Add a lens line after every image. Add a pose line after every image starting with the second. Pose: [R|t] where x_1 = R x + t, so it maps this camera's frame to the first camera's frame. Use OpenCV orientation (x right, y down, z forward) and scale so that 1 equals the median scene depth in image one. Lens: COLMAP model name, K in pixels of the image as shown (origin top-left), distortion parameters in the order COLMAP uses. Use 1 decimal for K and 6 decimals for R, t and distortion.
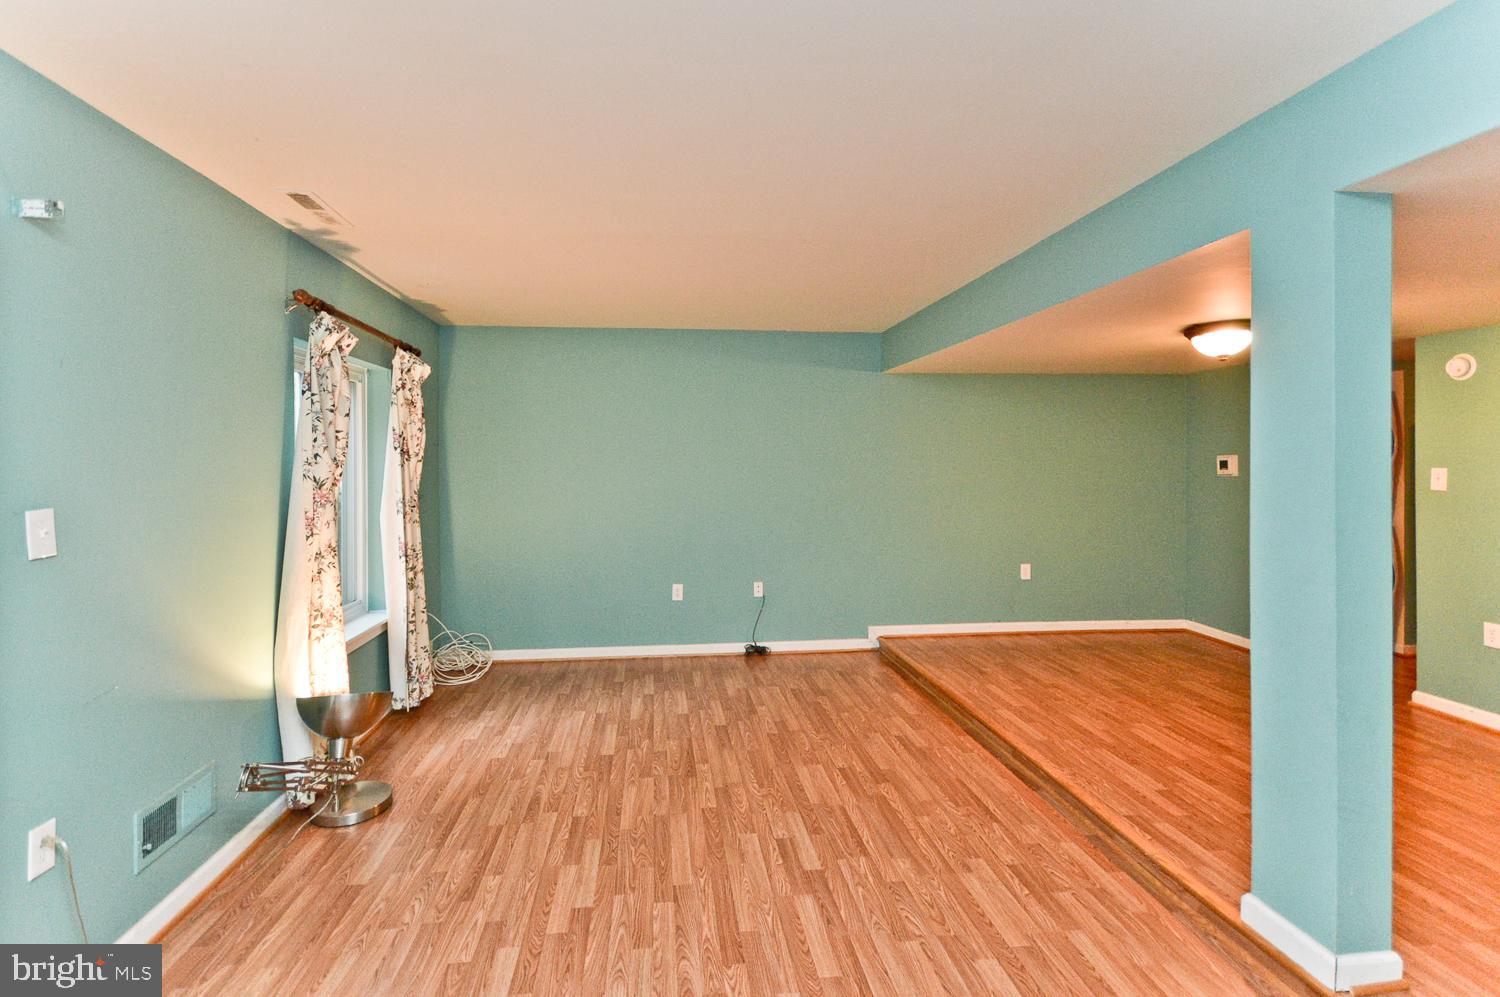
lens RADIAL K [[706.6, 0, 729.8], [0, 706.6, 440.1], [0, 0, 1]] dist [0.036072, -0.000347]
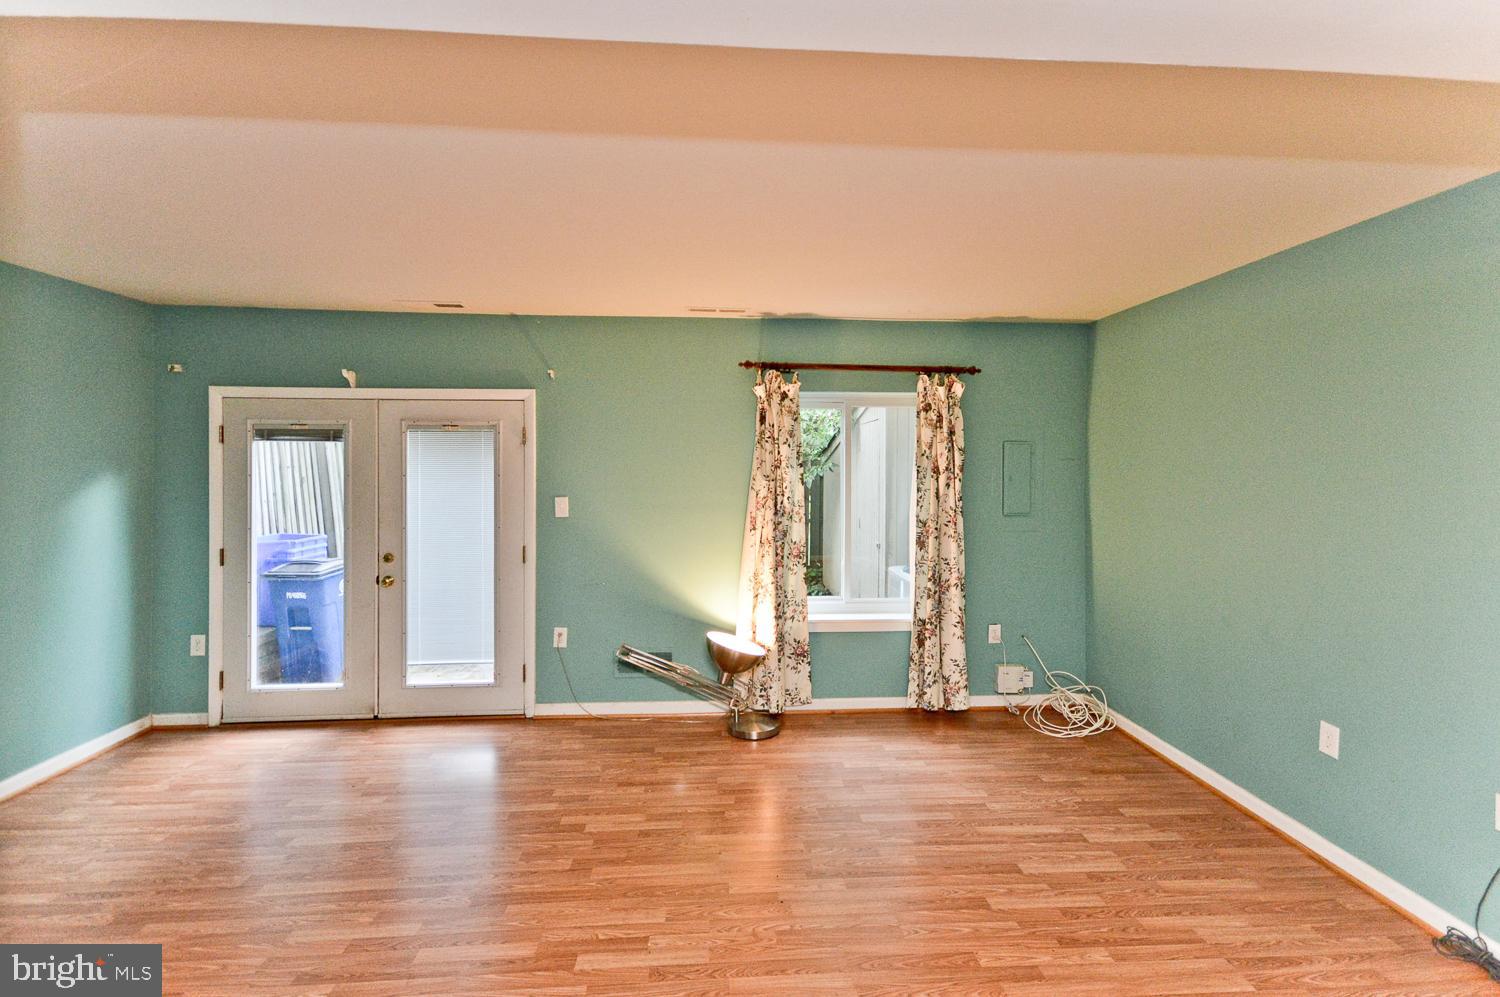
lens RADIAL K [[680.2, 0, 751.8], [0, 680.2, 466.2], [0, 0, 1]] dist [0.021109, -0.010007]
pose [[-0.044527, 0.000227, -0.999008, 0.622301], [0.027860, 0.999611, -0.001014, 0.004489], [0.998620, -0.027878, -0.044516, 0.841232]]
